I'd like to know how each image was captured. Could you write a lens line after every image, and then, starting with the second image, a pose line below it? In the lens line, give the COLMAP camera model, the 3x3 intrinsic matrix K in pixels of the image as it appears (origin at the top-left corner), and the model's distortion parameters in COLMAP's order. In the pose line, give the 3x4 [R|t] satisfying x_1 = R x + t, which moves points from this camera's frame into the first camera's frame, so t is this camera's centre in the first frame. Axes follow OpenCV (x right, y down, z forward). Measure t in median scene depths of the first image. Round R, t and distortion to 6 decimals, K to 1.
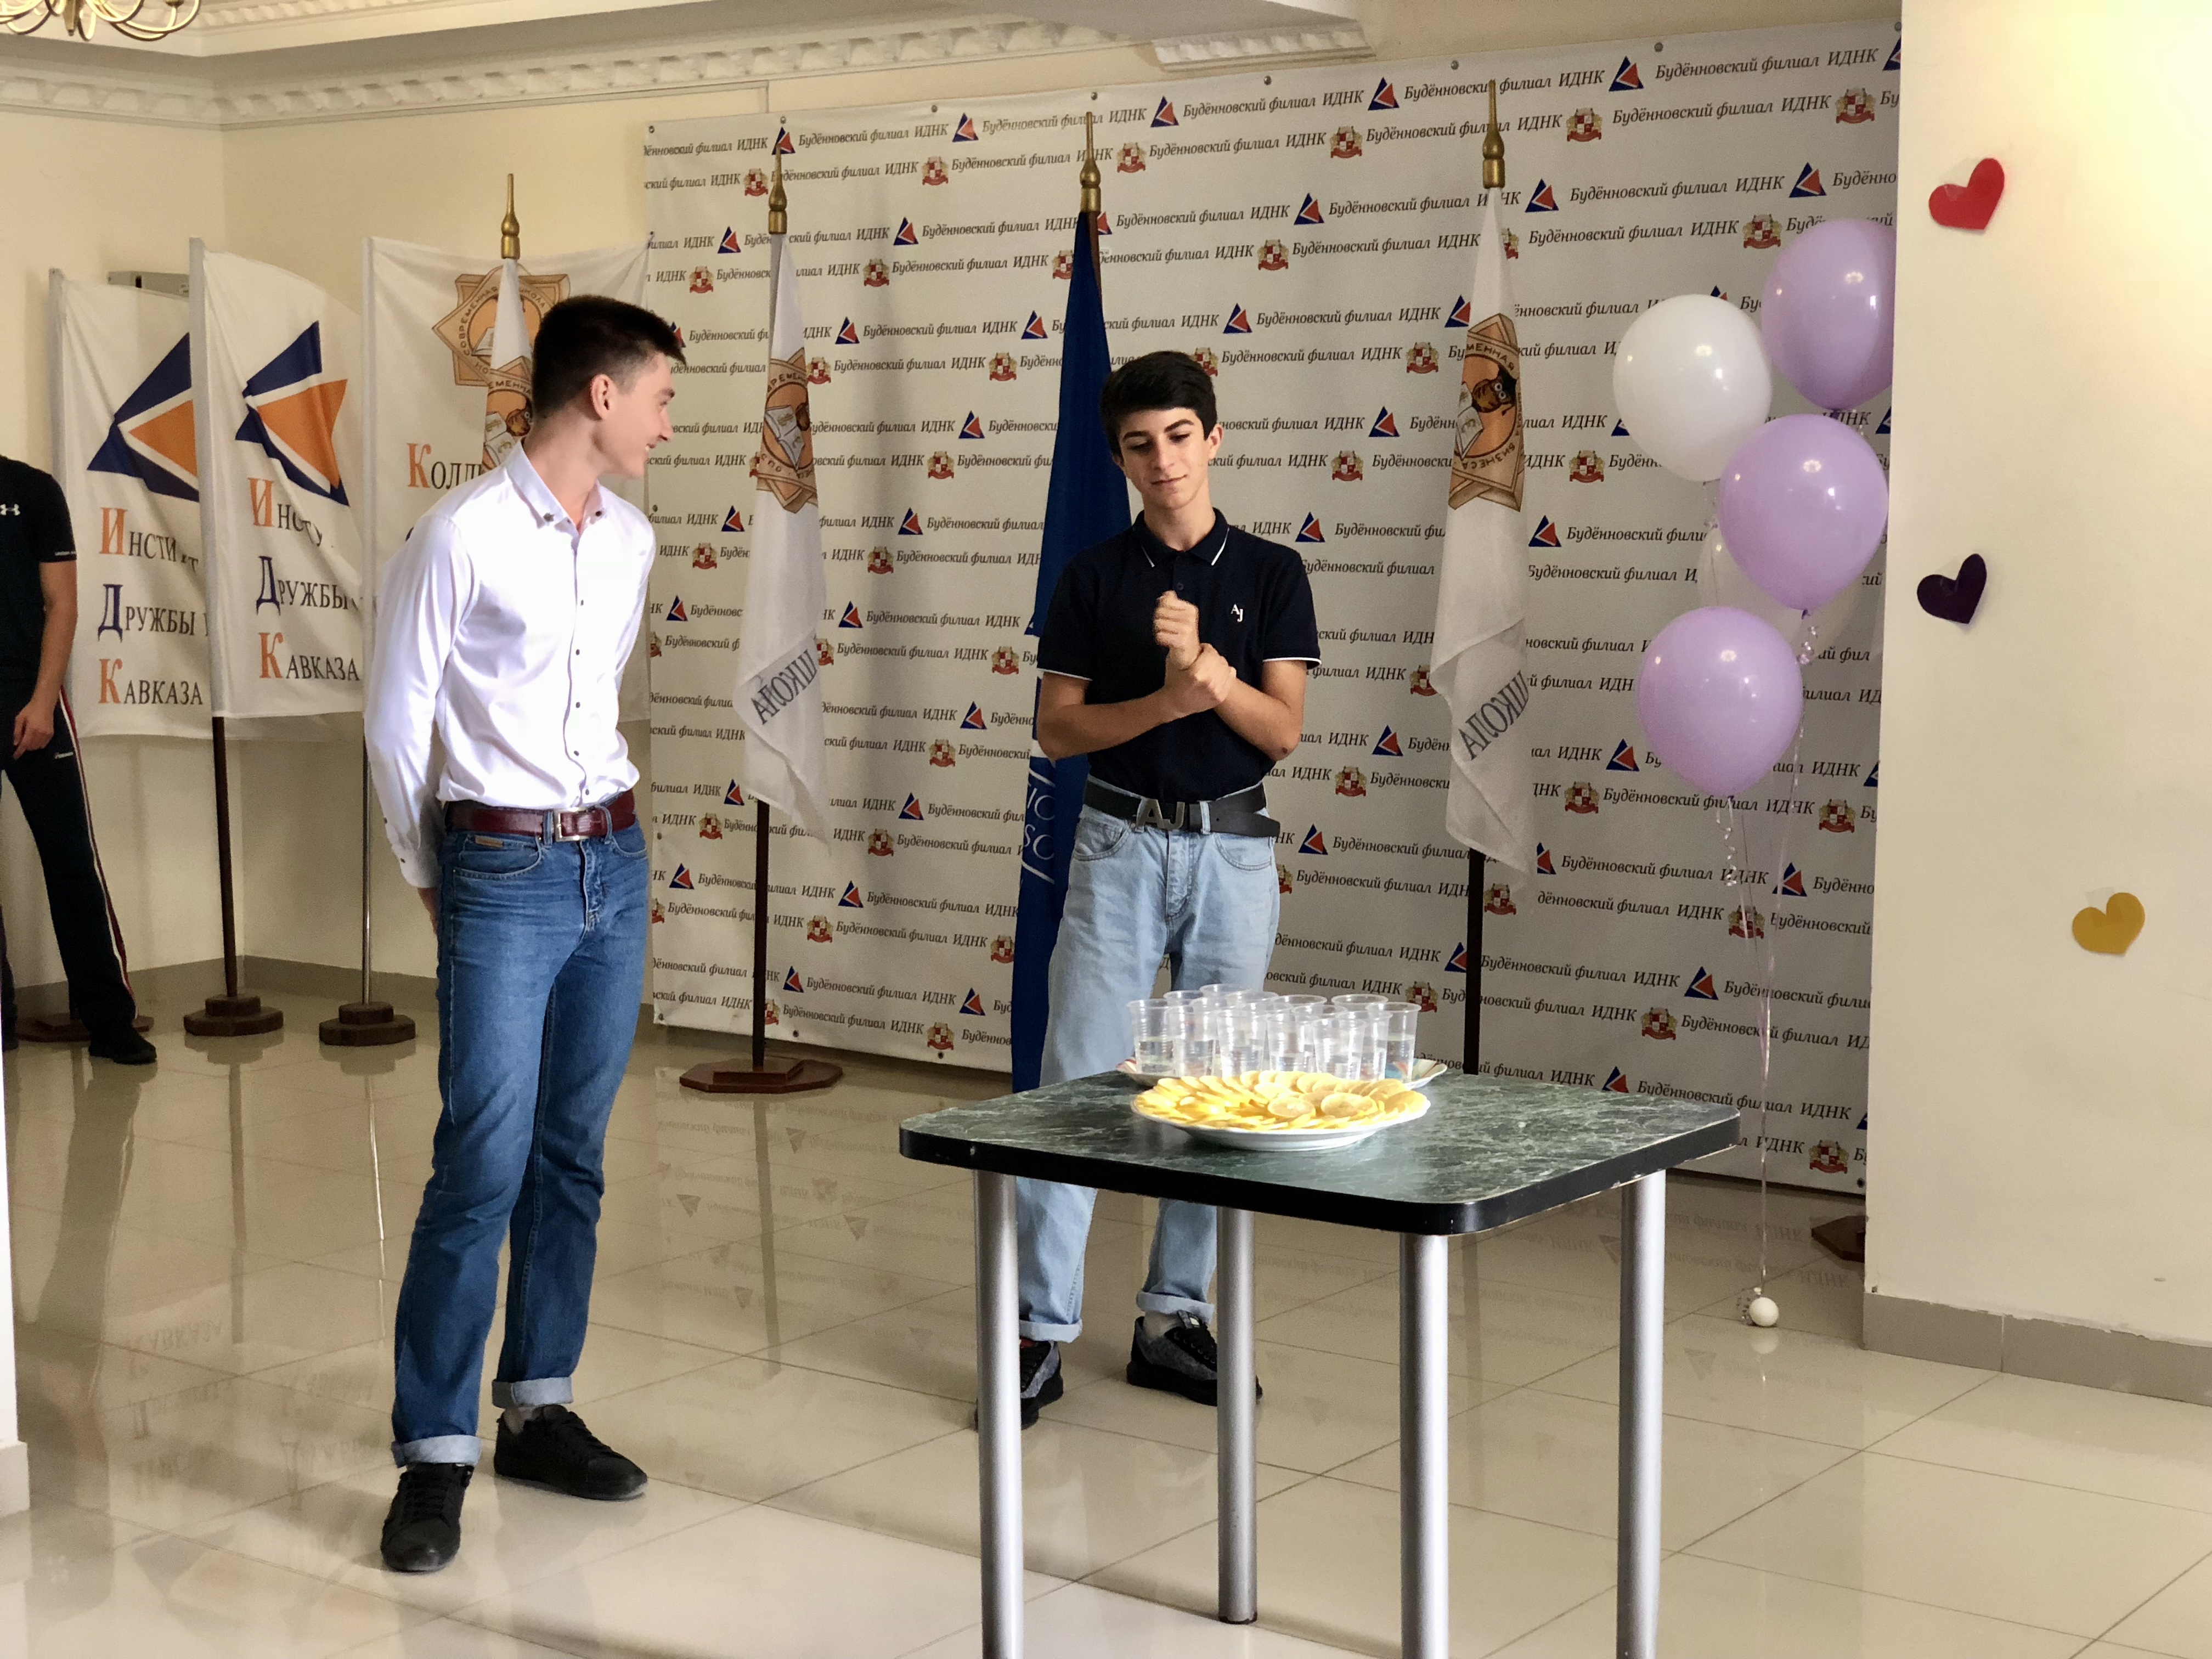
lens RADIAL K [[3335.9, 0, 1058.8], [0, 3335.9, 821.0], [0, 0, 1]] dist [0.123013, 0.000000]
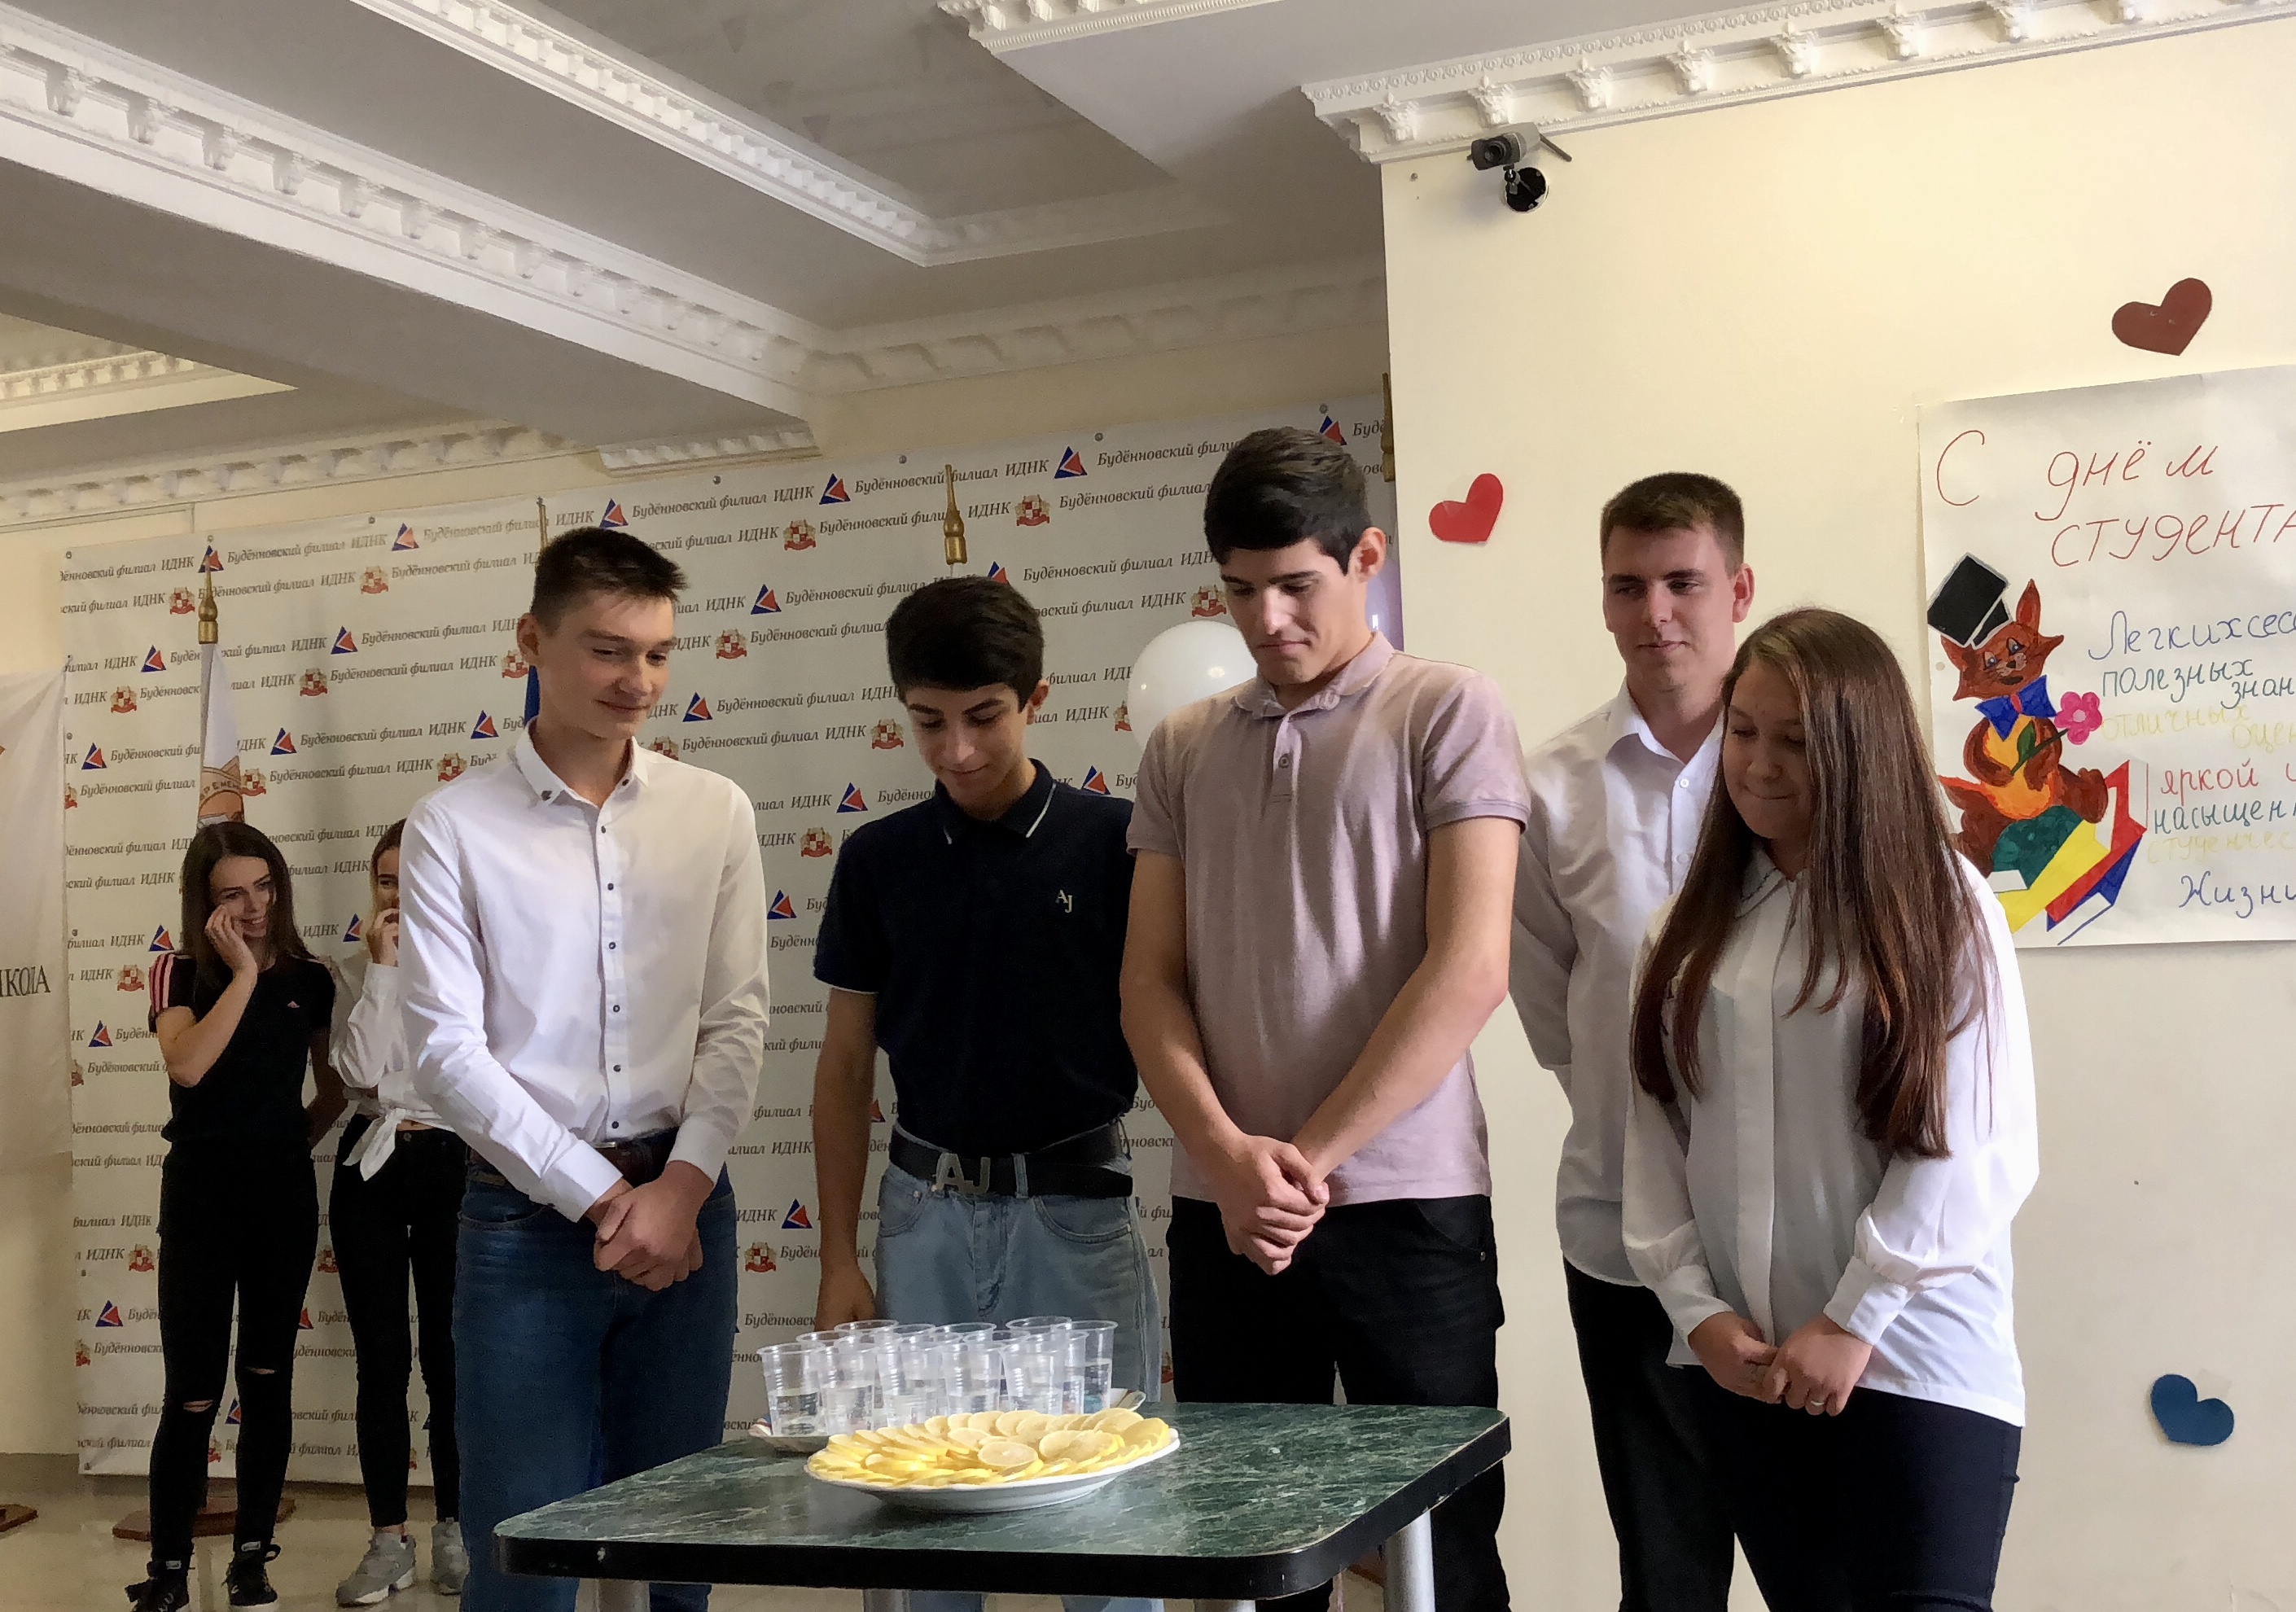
lens RADIAL K [[2664.4, 0, 1203.0], [0, 2664.4, 851.6], [0, 0, 1]] dist [0.019075, 0.000000]
pose [[0.957783, -0.029540, 0.285969, -0.033521], [0.073011, 0.987088, -0.142570, 0.021036], [-0.278066, 0.157430, 0.947573, 0.202299]]
